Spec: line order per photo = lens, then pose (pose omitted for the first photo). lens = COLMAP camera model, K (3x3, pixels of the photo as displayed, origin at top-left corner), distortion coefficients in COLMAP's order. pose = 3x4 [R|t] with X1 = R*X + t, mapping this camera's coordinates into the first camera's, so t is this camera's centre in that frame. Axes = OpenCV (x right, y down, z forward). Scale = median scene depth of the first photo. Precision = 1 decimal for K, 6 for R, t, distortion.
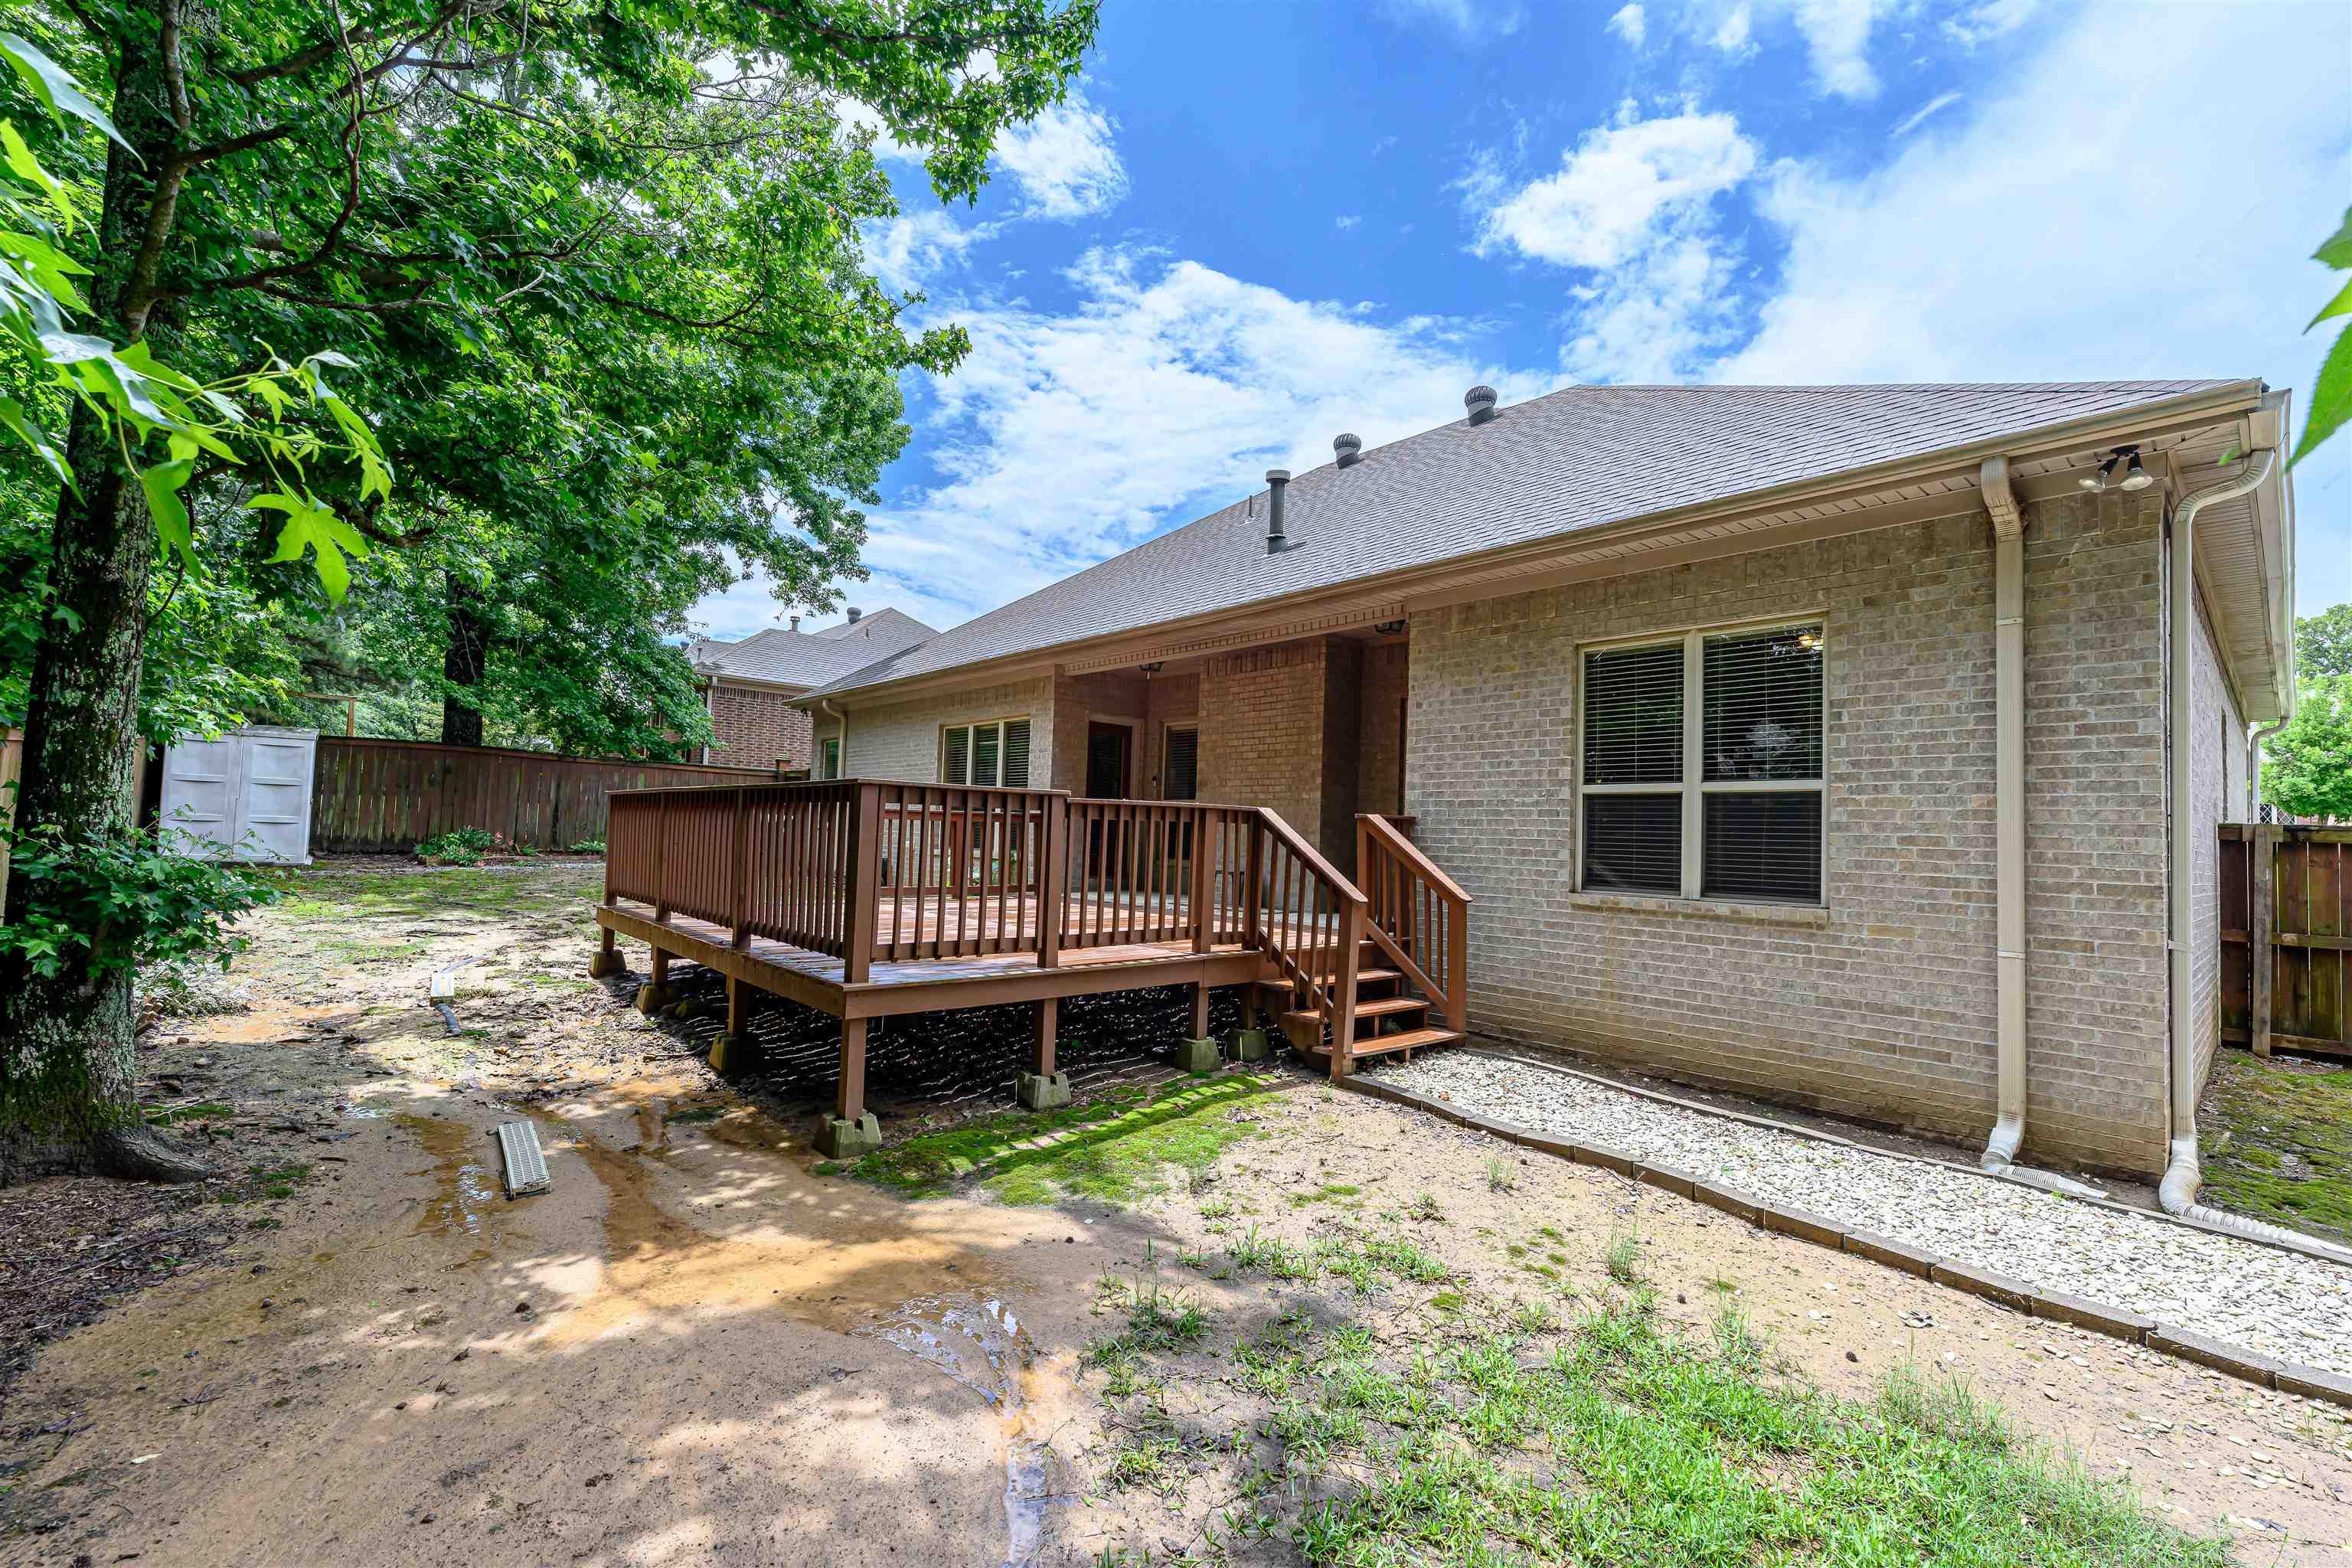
lens RADIAL K [[958.1, 0, 1181.4], [0, 958.1, 788.7], [0, 0, 1]] dist [-0.000463, -0.000164]
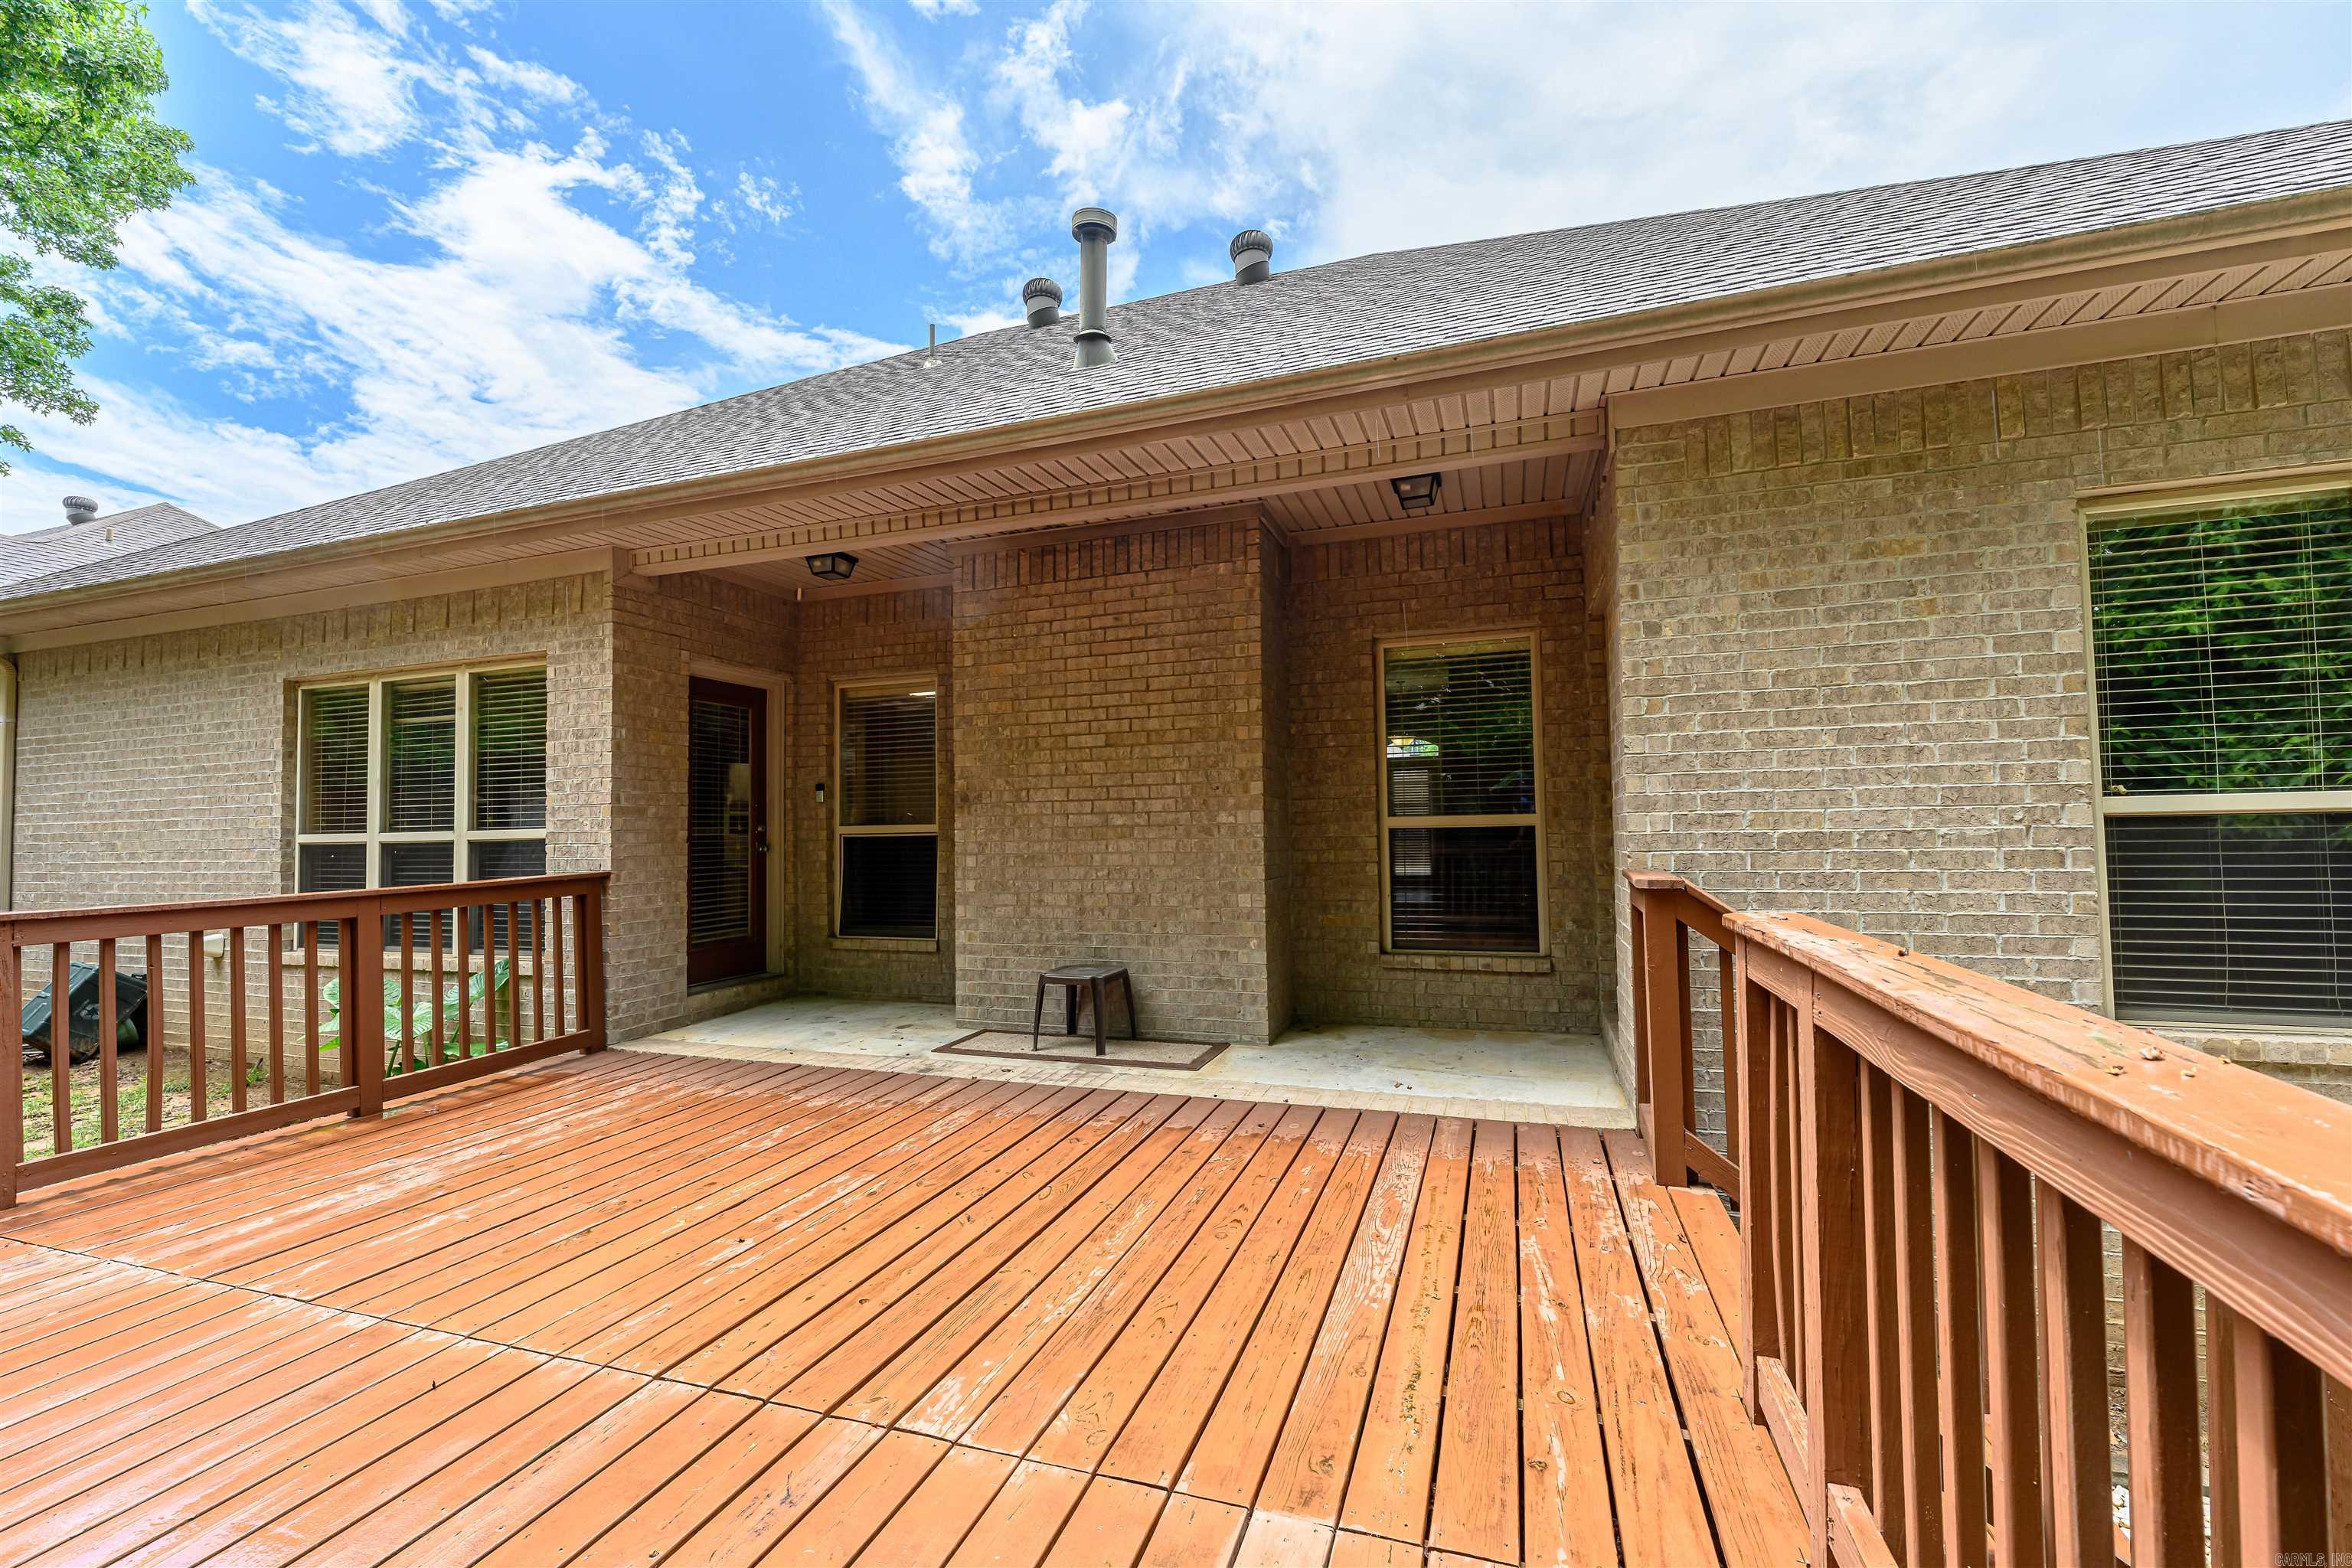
lens RADIAL K [[953.6, 0, 1182.7], [0, 953.6, 783.2], [0, 0, 1]] dist [-0.010972, 0.000074]
pose [[0.871129, -0.031400, 0.490050, -0.135741], [0.028018, 0.999506, 0.014238, -0.019620], [-0.490255, 0.001327, 0.871578, 0.545678]]
